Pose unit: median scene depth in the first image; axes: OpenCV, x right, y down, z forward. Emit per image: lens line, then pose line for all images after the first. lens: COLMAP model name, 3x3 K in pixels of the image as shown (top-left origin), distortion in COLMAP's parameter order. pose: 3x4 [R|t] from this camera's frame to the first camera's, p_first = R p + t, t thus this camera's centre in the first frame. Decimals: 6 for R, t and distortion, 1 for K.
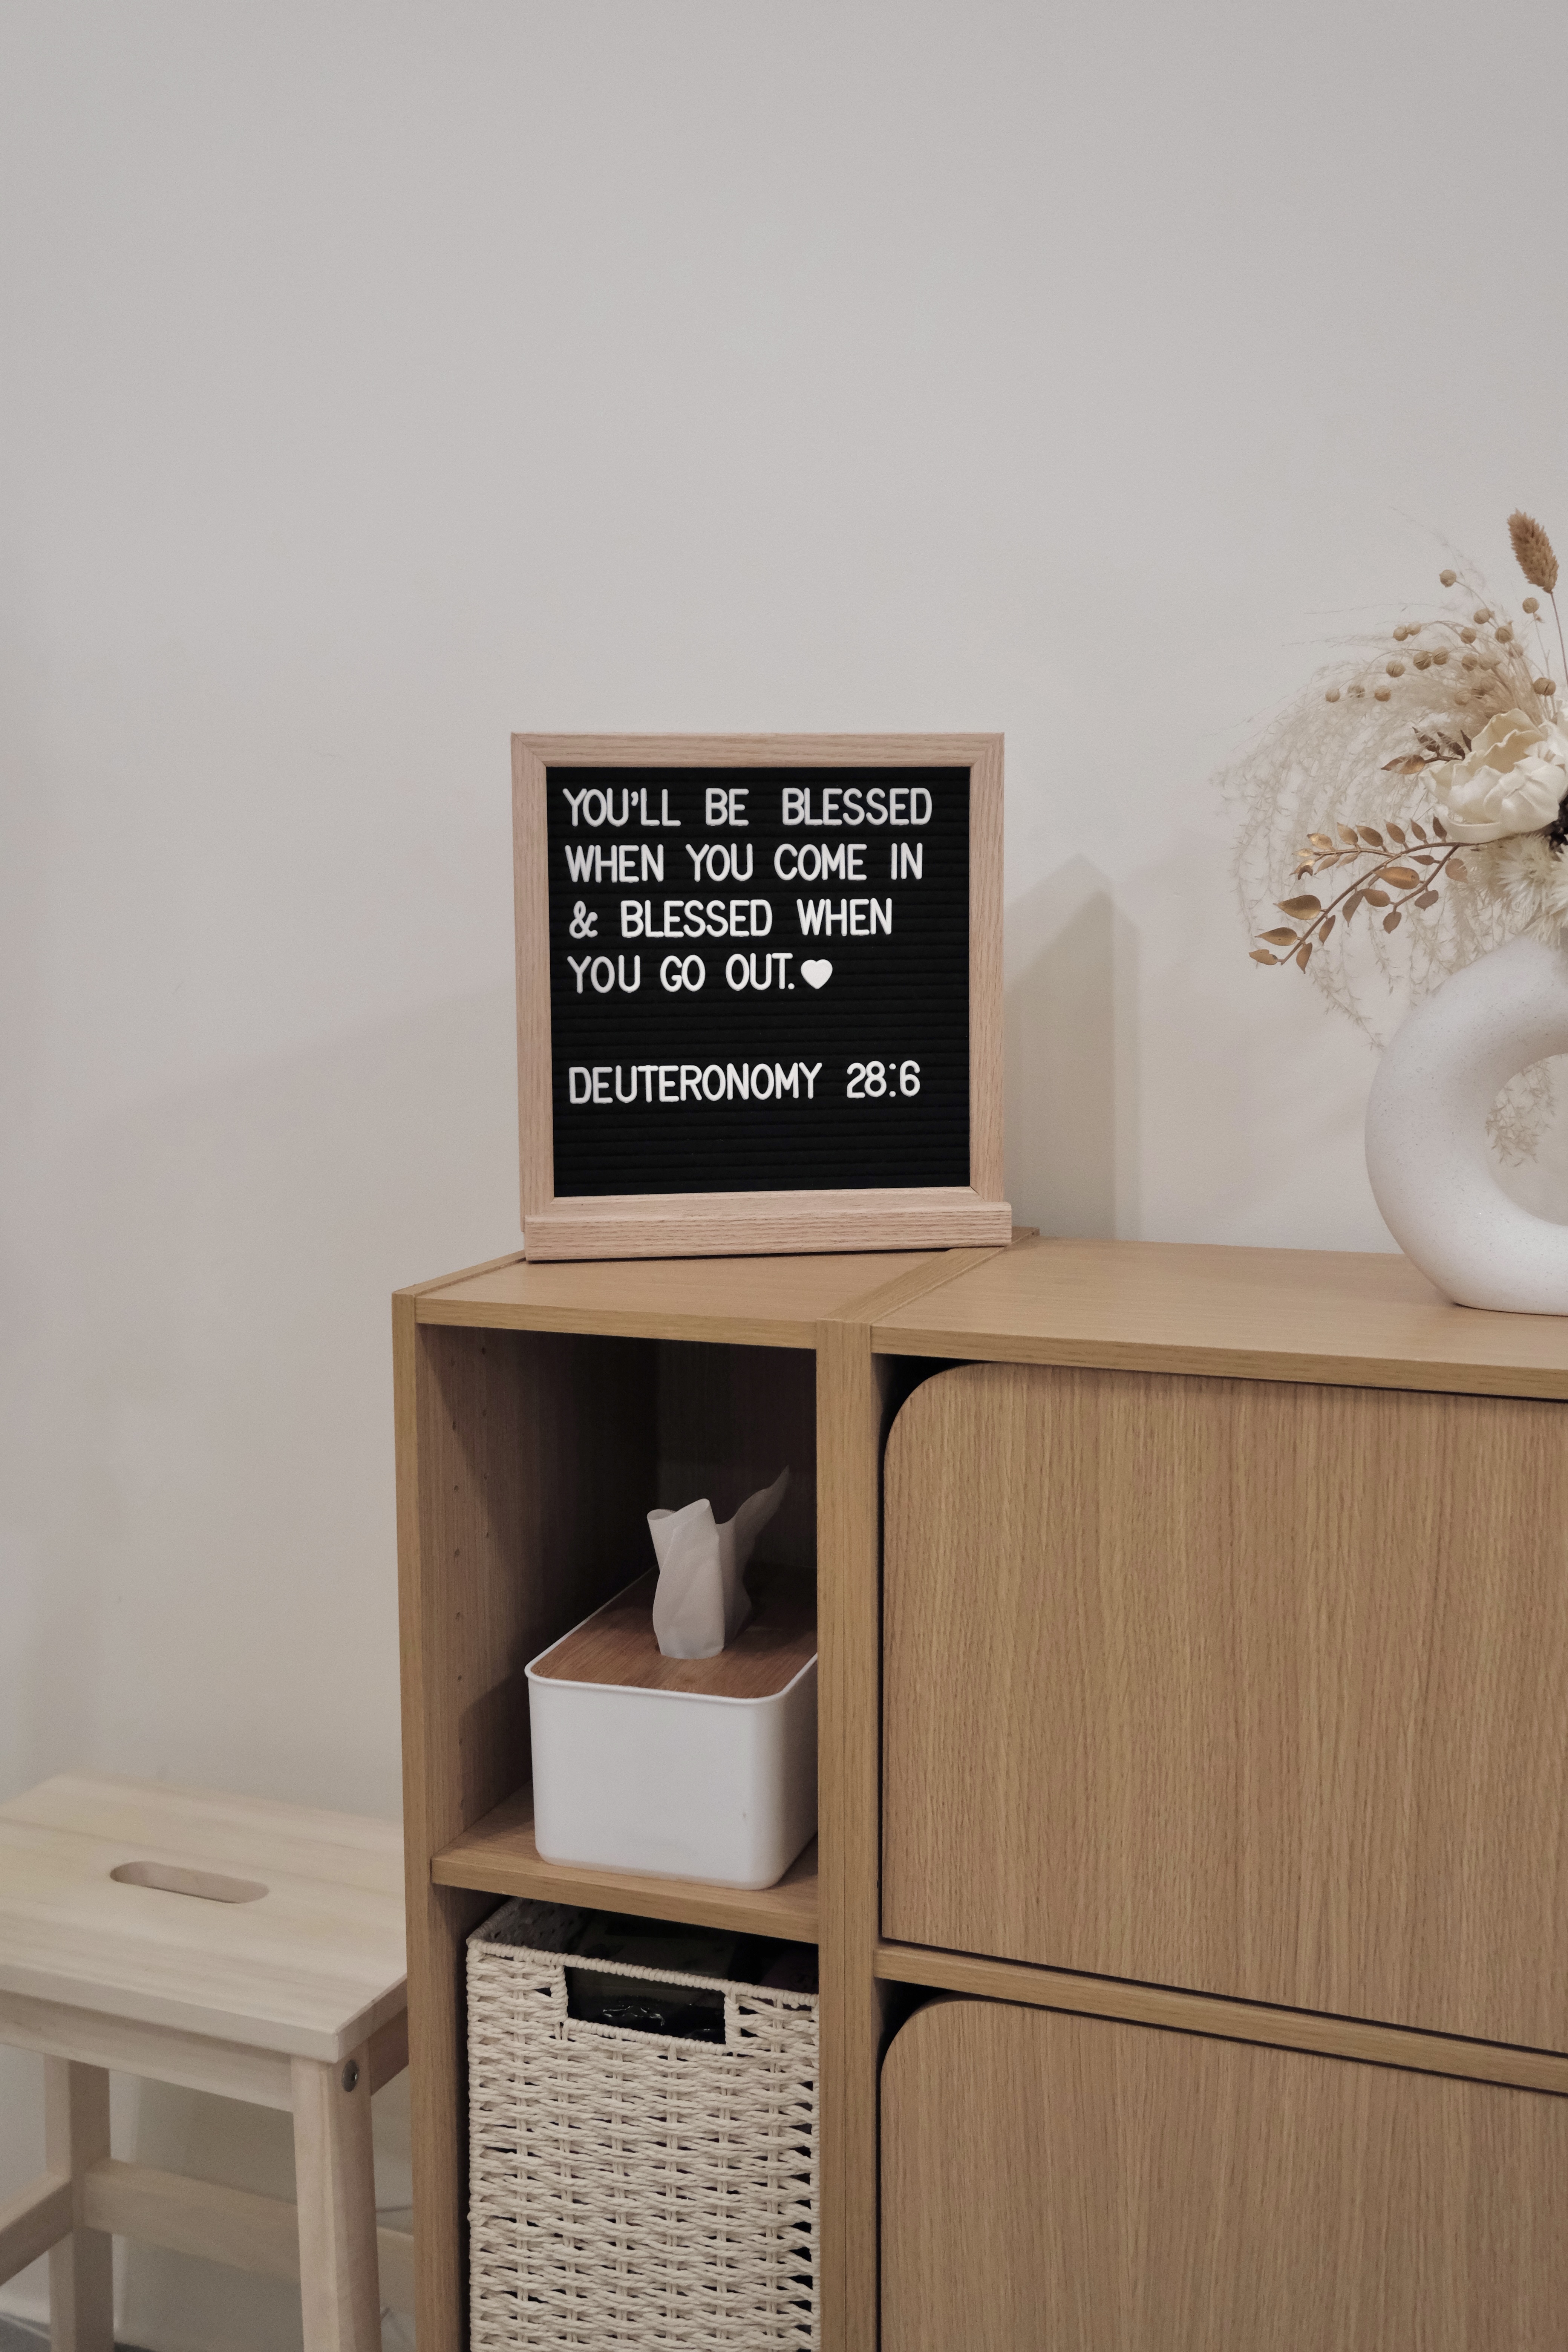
lens RADIAL K [[2450.0, 0, 784.0], [0, 2450.0, 1176.0], [0, 0, 1]] dist [0.005425, 0.007550]
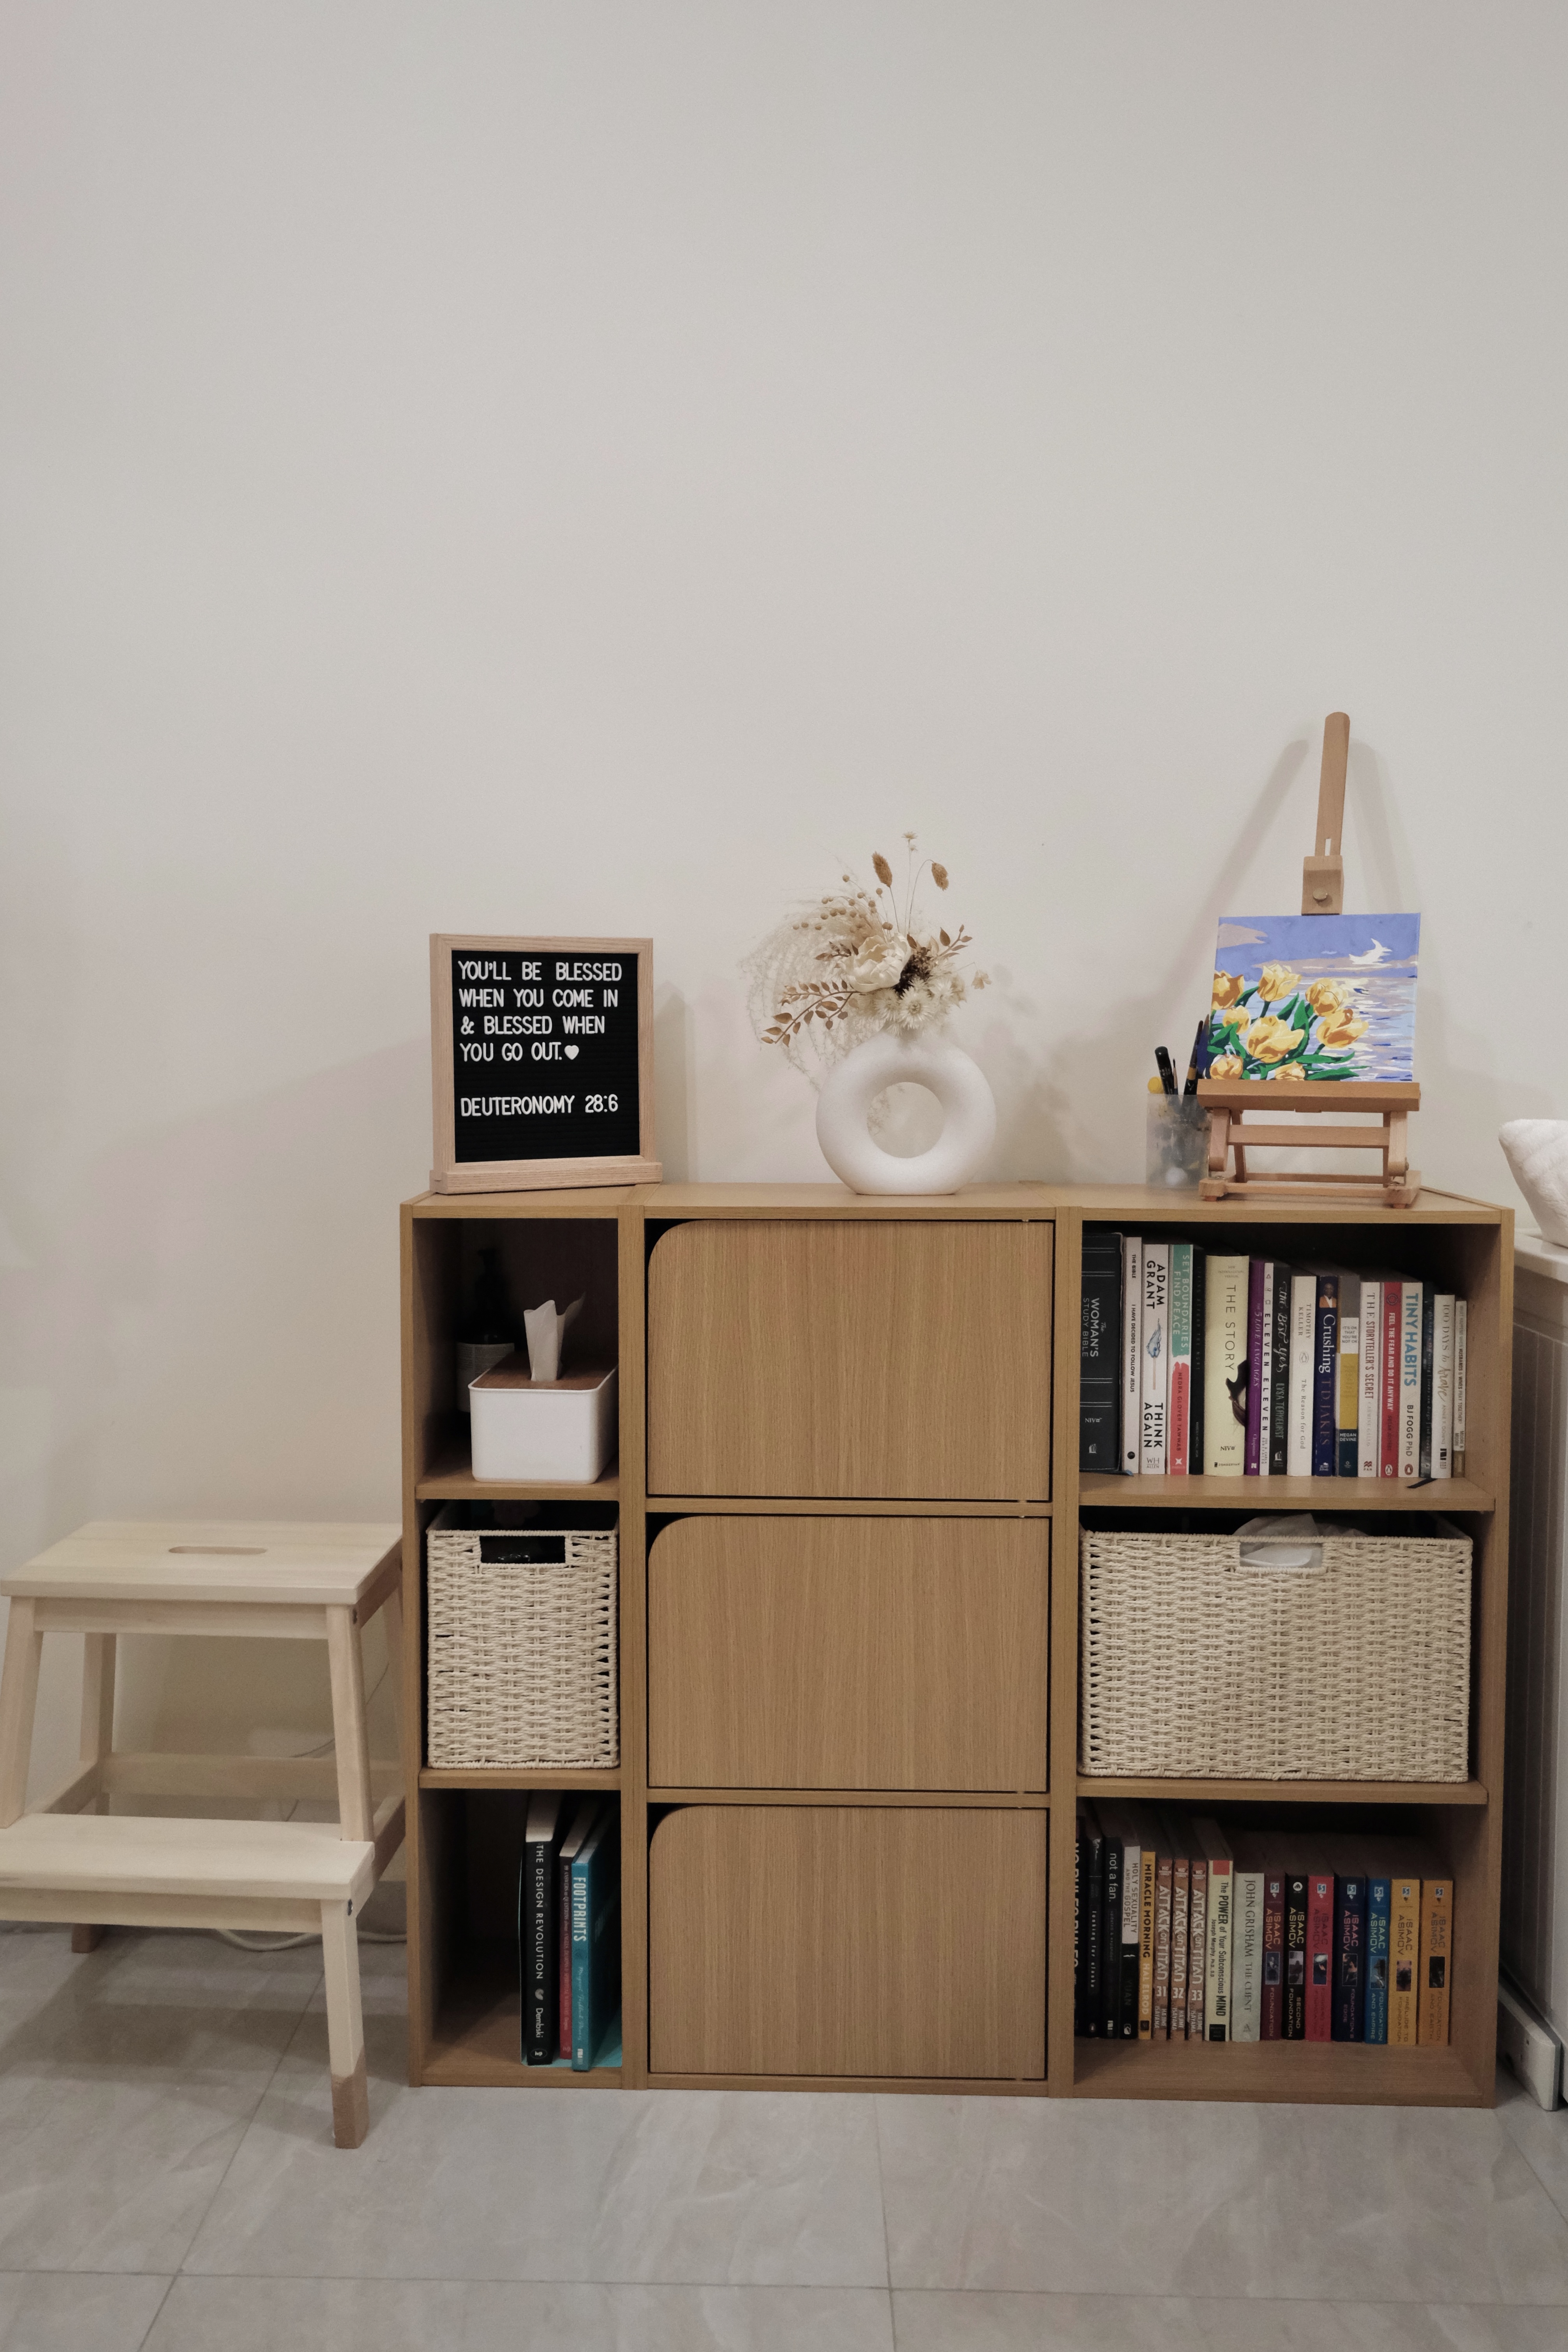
lens RADIAL K [[1854.9, 0, 784.0], [0, 1854.9, 1176.0], [0, 0, 1]] dist [0.001623, 0.000193]
pose [[0.947902, -0.023124, 0.317721, -0.326468], [0.035676, 0.998794, -0.033744, 0.082782], [-0.316558, 0.043321, 0.947583, -0.543430]]
